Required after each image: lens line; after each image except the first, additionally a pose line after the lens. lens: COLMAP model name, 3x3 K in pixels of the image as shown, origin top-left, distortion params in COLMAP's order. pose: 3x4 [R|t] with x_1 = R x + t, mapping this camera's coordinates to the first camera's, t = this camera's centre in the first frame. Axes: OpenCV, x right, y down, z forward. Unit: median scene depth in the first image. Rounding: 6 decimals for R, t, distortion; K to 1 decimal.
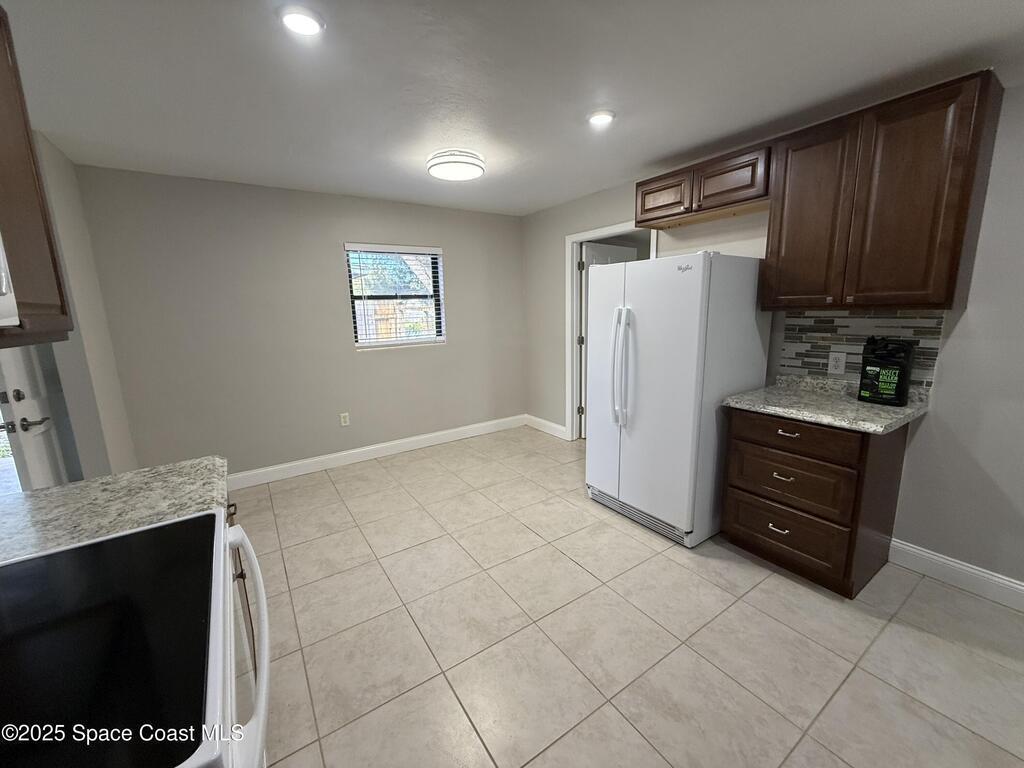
lens RADIAL K [[407.0, 0, 512.2], [0, 407.0, 384.2], [0, 0, 1]] dist [0.001453, 0.000370]
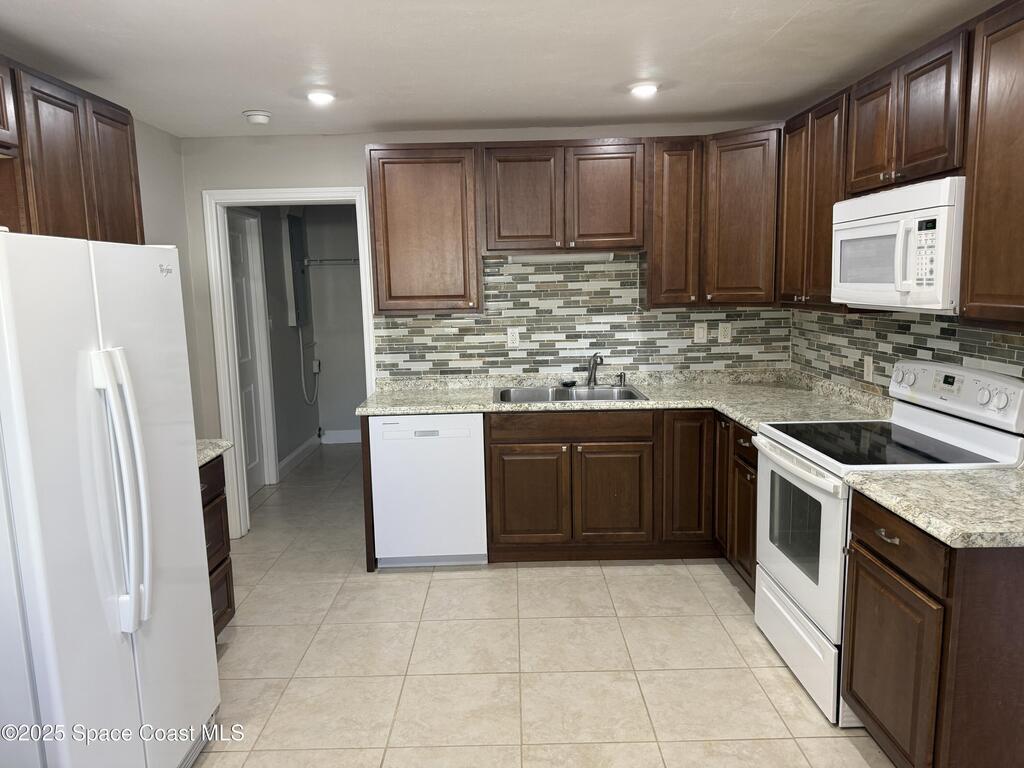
lens RADIAL K [[717.0, 0, 501.6], [0, 717.0, 380.8], [0, 0, 1]] dist [0.057679, -0.067292]
pose [[-0.823226, -0.031373, 0.566846, -0.864528], [0.153732, 0.948848, 0.275778, -0.544135], [-0.546503, 0.314170, -0.776294, 2.493064]]
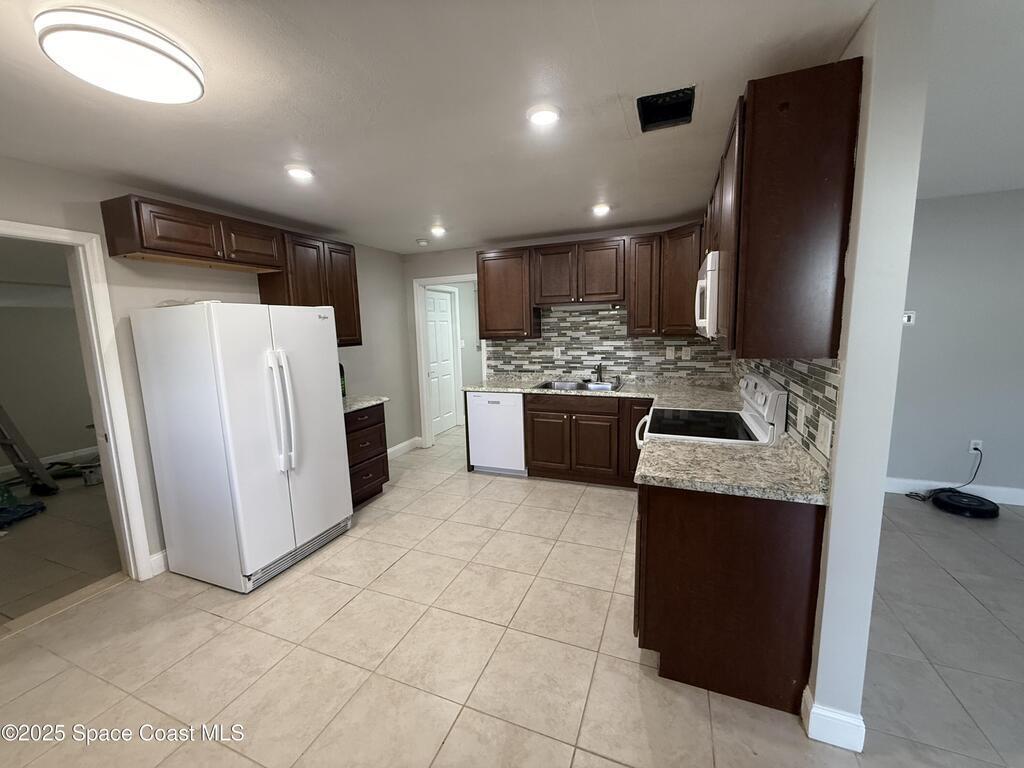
lens RADIAL K [[407.0, 0, 507.1], [0, 407.0, 385.4], [0, 0, 1]] dist [0.001453, 0.000370]
pose [[-0.549751, -0.077217, 0.831752, -1.561117], [0.201090, 0.954203, 0.221496, -0.389162], [-0.810763, 0.289024, -0.509046, 1.965056]]
